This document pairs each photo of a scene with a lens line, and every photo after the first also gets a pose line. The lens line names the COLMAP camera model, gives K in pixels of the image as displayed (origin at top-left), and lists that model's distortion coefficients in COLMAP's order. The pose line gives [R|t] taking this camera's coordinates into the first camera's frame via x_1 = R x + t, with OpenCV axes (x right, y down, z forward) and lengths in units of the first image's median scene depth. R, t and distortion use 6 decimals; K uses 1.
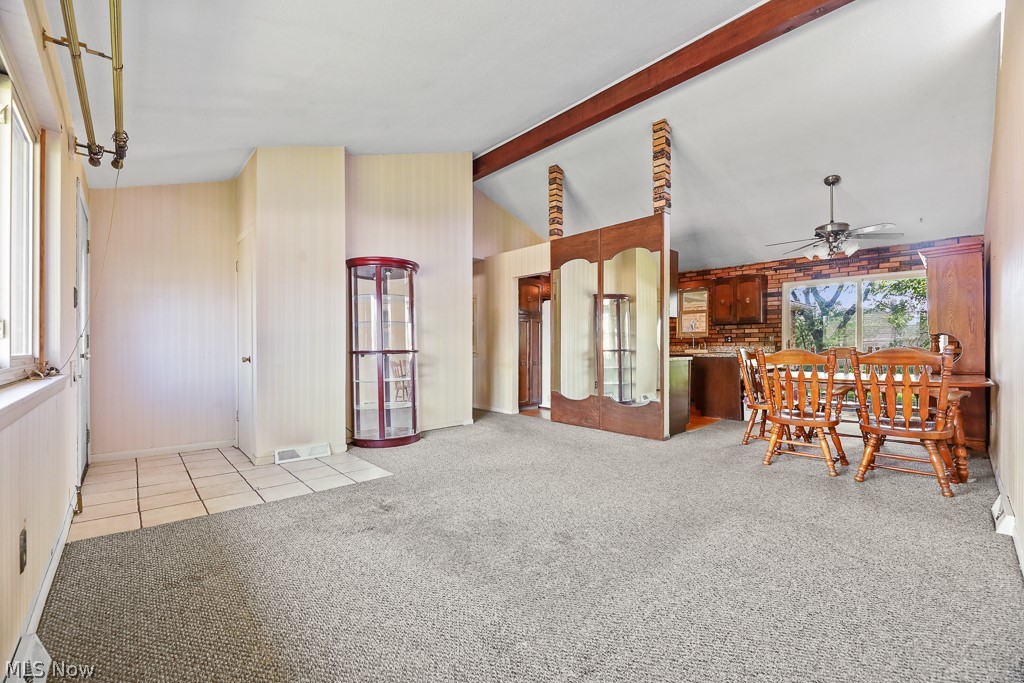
lens RADIAL K [[413.3, 0, 510.5], [0, 413.3, 345.4], [0, 0, 1]] dist [0.001518, -0.004761]
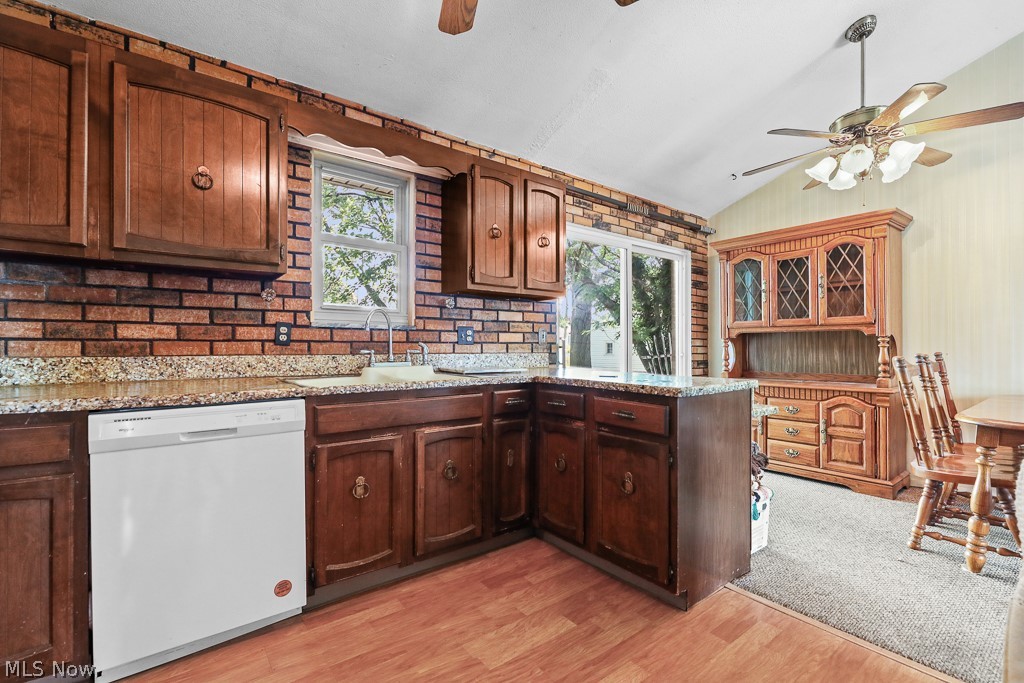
lens RADIAL K [[455.9, 0, 509.4], [0, 455.9, 347.9], [0, 0, 1]] dist [-0.002695, -0.001161]
pose [[0.081344, -0.002199, 0.996684, 0.131103], [-0.003239, 0.999992, 0.002471, -0.004934], [-0.996681, -0.003430, 0.081336, 1.005421]]
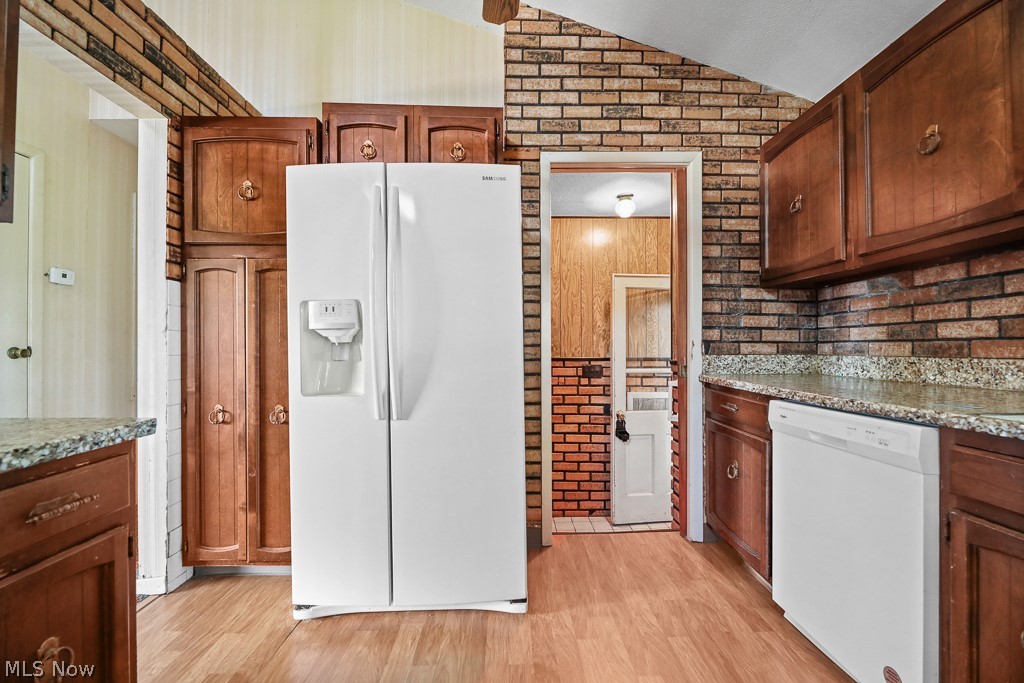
lens RADIAL K [[413.3, 0, 510.5], [0, 413.3, 345.4], [0, 0, 1]] dist [0.001518, -0.004761]
pose [[0.752422, -0.006418, -0.658650, 0.370294], [0.004800, 0.999979, -0.004260, -0.005425], [0.658664, 0.000044, 0.752437, 0.923233]]
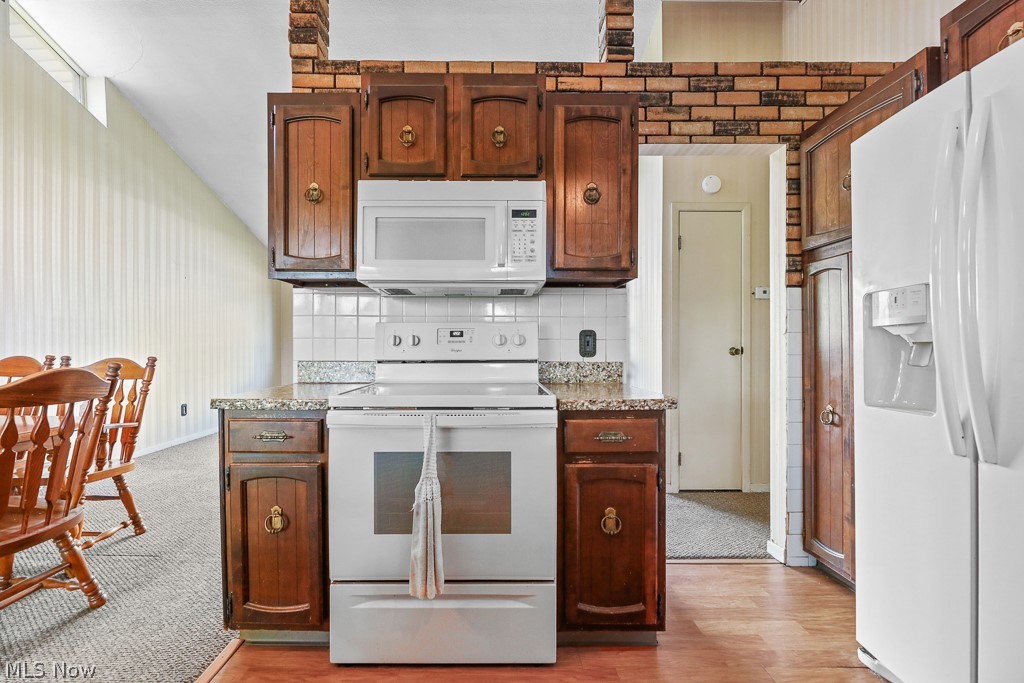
lens RADIAL K [[425.6, 0, 498.9], [0, 425.6, 348.7], [0, 0, 1]] dist [-0.002888, -0.000476]
pose [[-0.667614, 0.001750, -0.744506, 0.399072], [0.001699, 0.999998, 0.000827, -0.006317], [0.744506, -0.000713, -0.667615, 1.031011]]
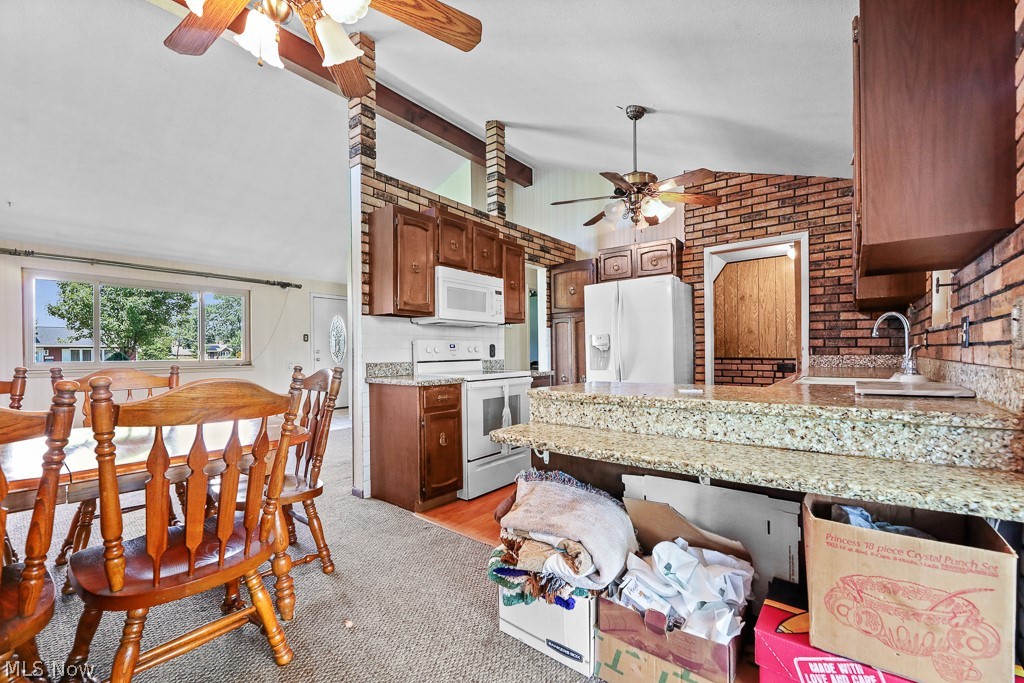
lens RADIAL K [[431.1, 0, 514.8], [0, 431.1, 350.8], [0, 0, 1]] dist [0.000124, -0.000065]
pose [[0.166448, -0.005568, -0.986035, 0.778435], [0.012986, 0.999910, -0.003454, -0.007254], [0.985965, -0.012229, 0.166505, 0.791513]]
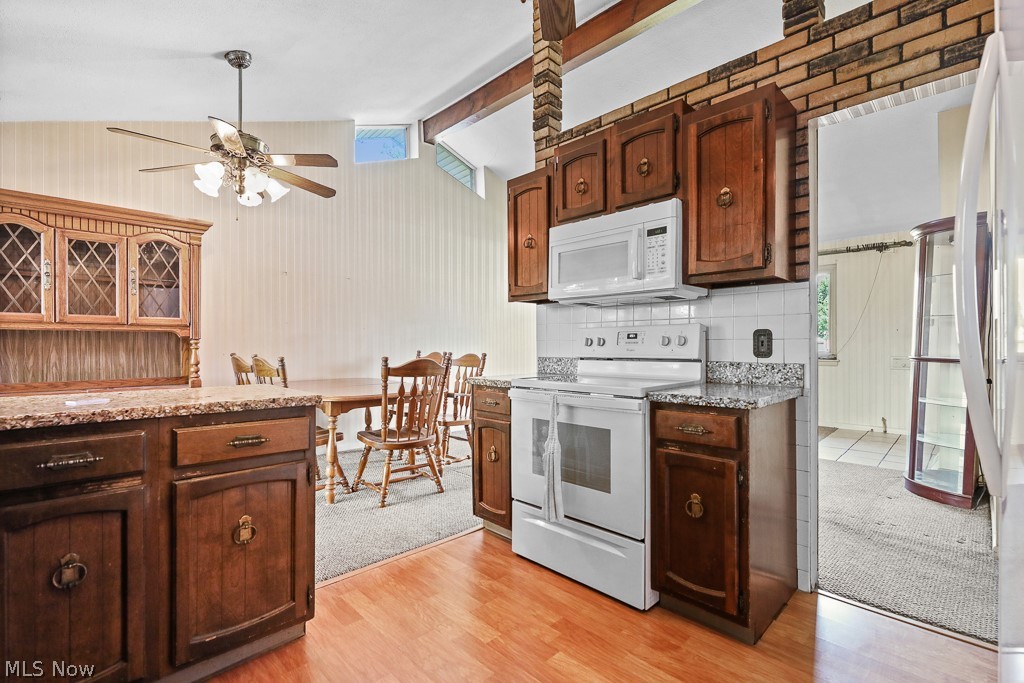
lens RADIAL K [[464.7, 0, 517.5], [0, 464.7, 345.5], [0, 0, 1]] dist [0.009598, -0.000632]
pose [[-0.998787, 0.001236, -0.049232, 0.308480], [0.001406, 0.999993, -0.003405, -0.007437], [0.049228, -0.003470, -0.998782, 1.191550]]
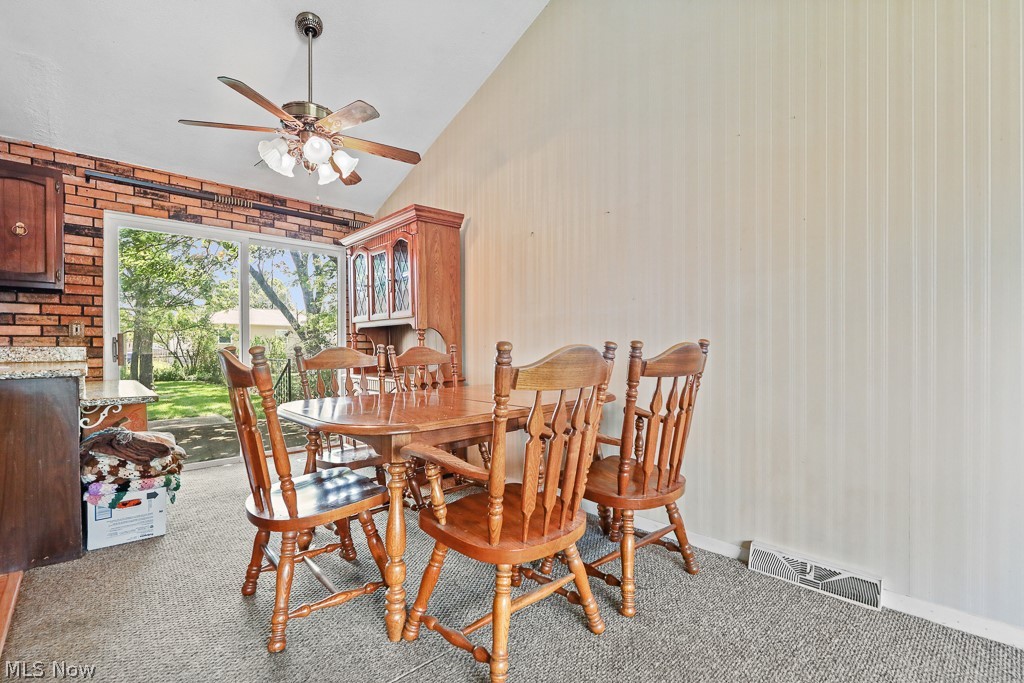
lens RADIAL K [[455.9, 0, 509.4], [0, 455.9, 347.9], [0, 0, 1]] dist [-0.002695, -0.001161]
pose [[-0.028585, -0.003085, 0.999587, 0.135877], [0.005415, 0.999980, 0.003241, 0.004183], [-0.999577, 0.005505, -0.028568, 0.558950]]
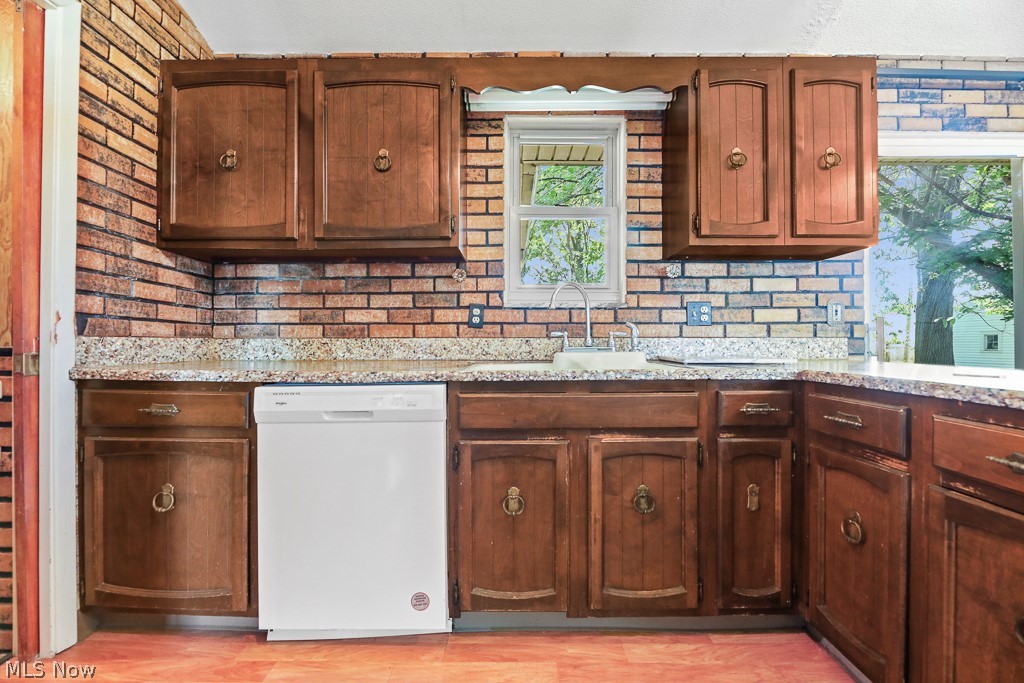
lens RADIAL K [[411.7, 0, 511.2], [0, 411.7, 342.2], [0, 0, 1]] dist [-0.000838, -0.003846]
pose [[0.668386, 0.000551, 0.743814, 0.256958], [0.000104, 1.000000, -0.000834, 0.005262], [-0.743814, 0.000635, 0.668386, 0.985556]]
